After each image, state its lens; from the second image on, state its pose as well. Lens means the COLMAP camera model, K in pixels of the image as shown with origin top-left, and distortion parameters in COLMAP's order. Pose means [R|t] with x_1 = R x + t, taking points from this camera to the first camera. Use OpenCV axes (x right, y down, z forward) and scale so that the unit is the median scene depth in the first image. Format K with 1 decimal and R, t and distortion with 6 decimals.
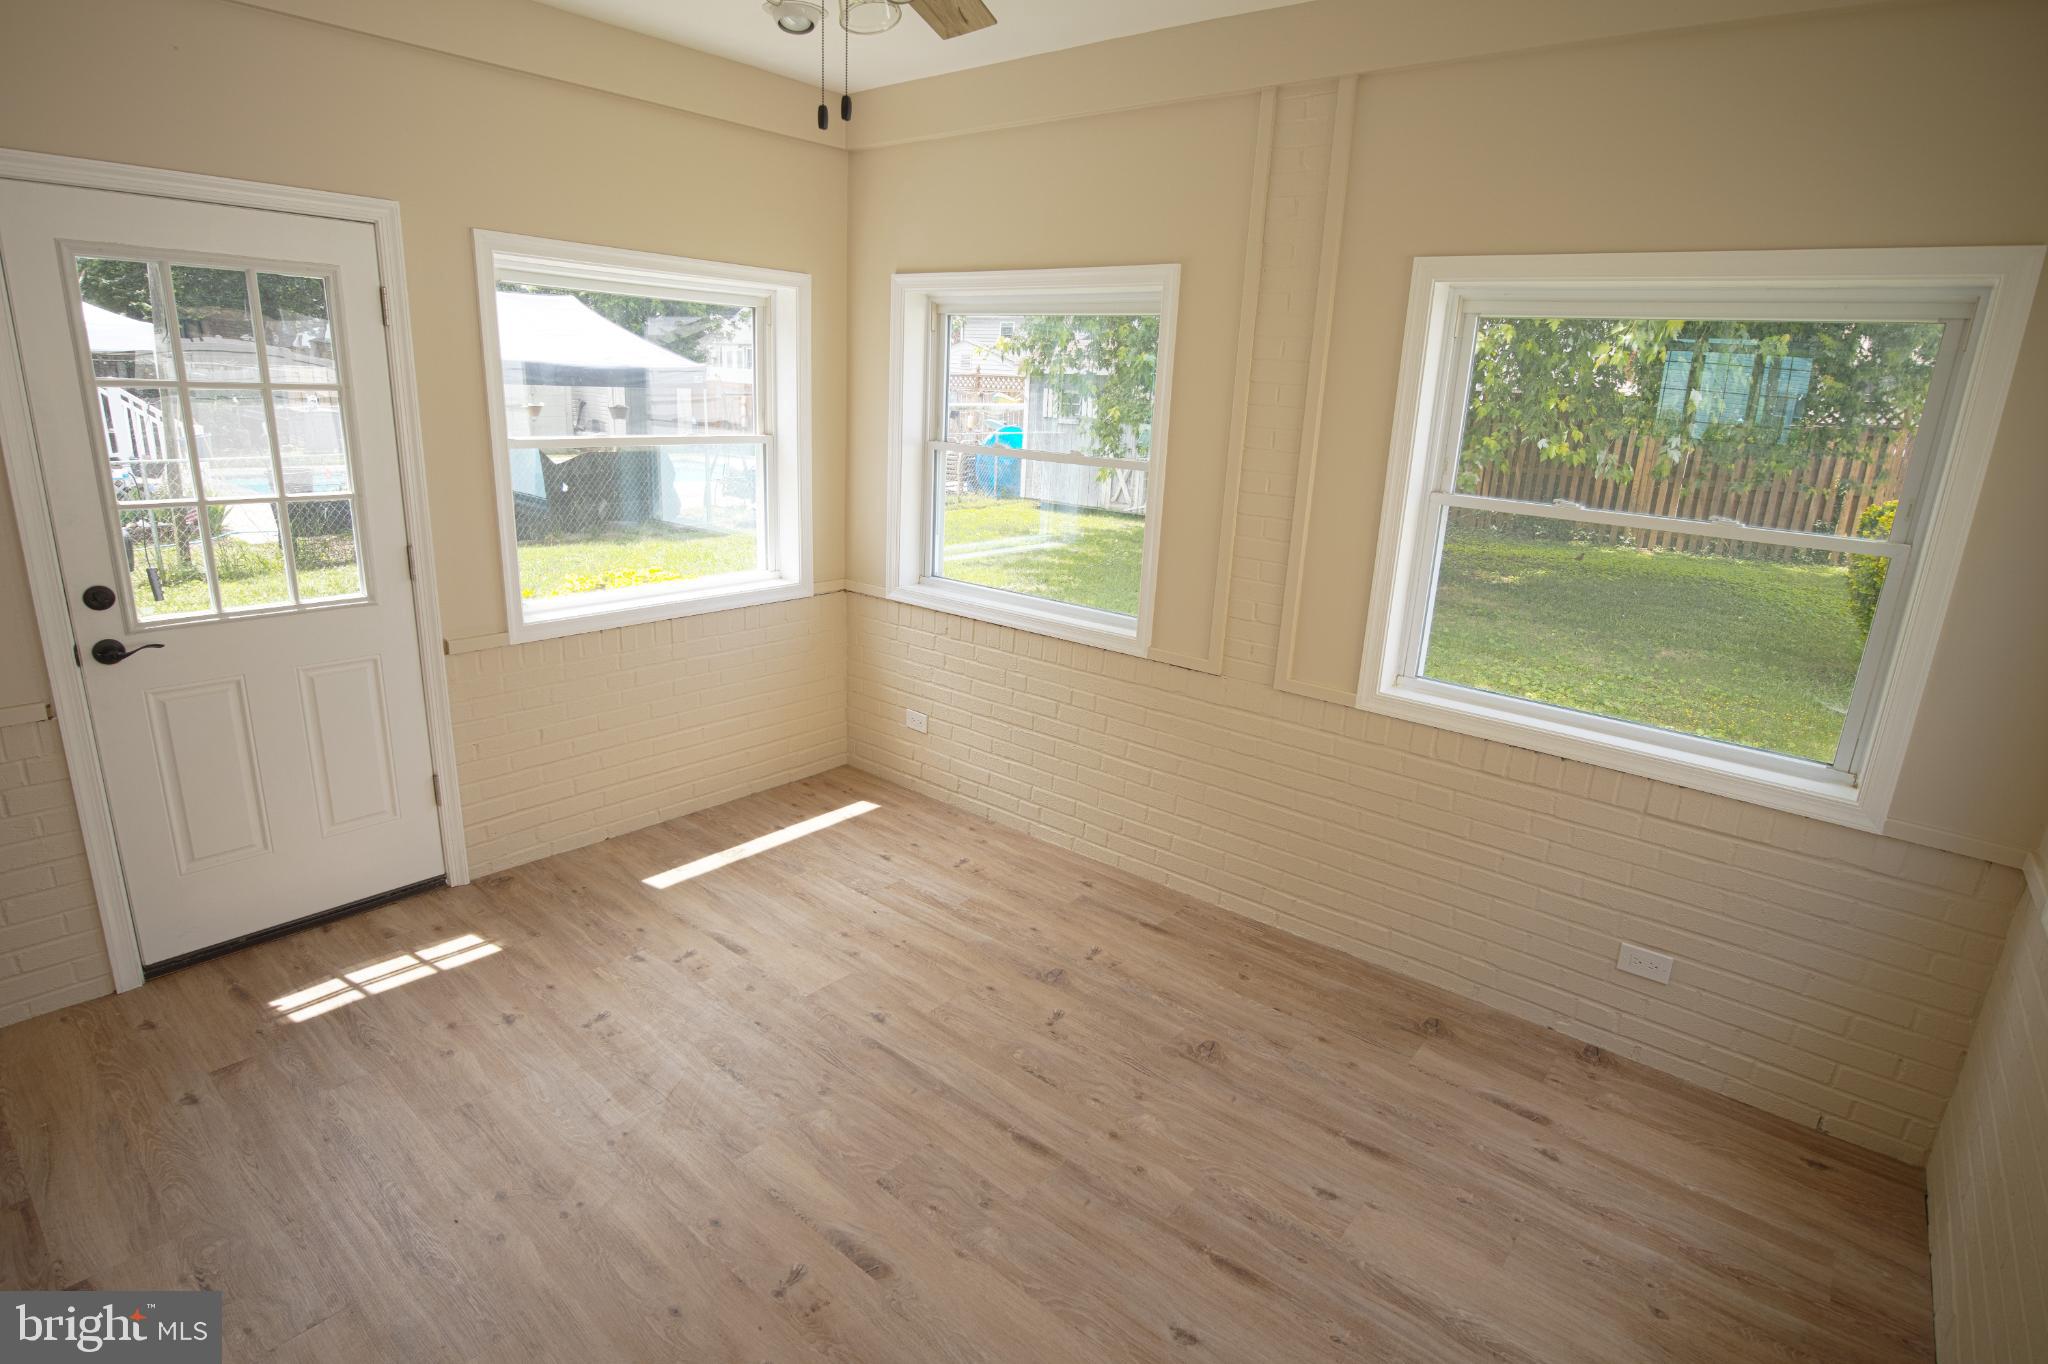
lens RADIAL K [[1036.9, 0, 1021.1], [0, 1036.9, 672.0], [0, 0, 1]] dist [-0.031439, 0.004515]
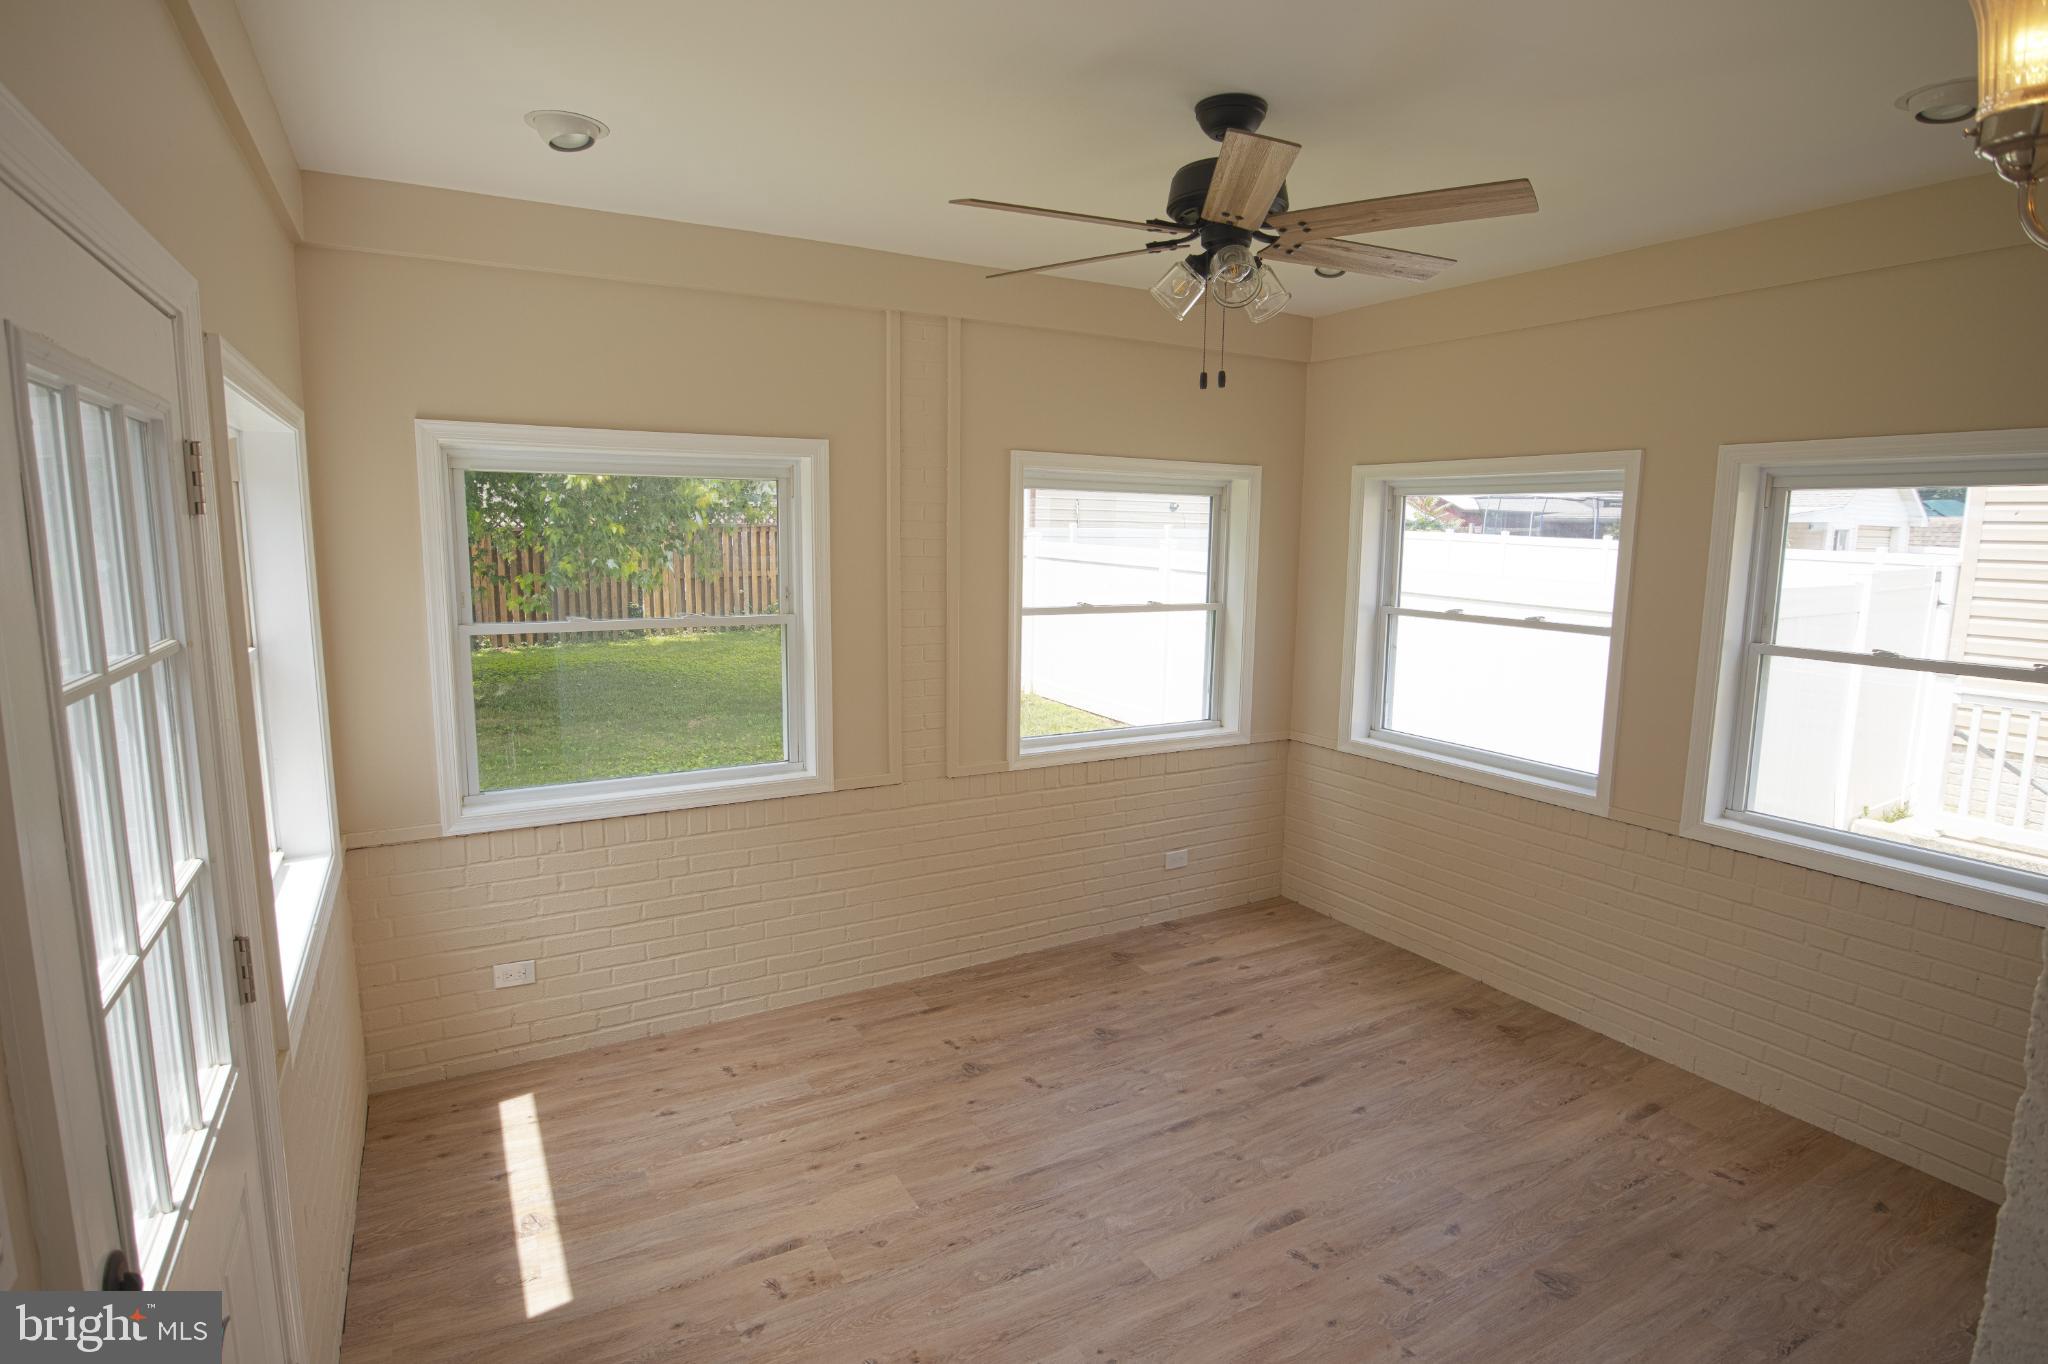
lens RADIAL K [[1036.9, 0, 1021.5], [0, 1036.9, 687.4], [0, 0, 1]] dist [-0.031439, 0.004515]
pose [[0.352406, -0.178662, 0.918635, -0.870681], [0.250889, 0.963712, 0.091183, -0.185671], [-0.901590, 0.198342, 0.384442, 0.426554]]
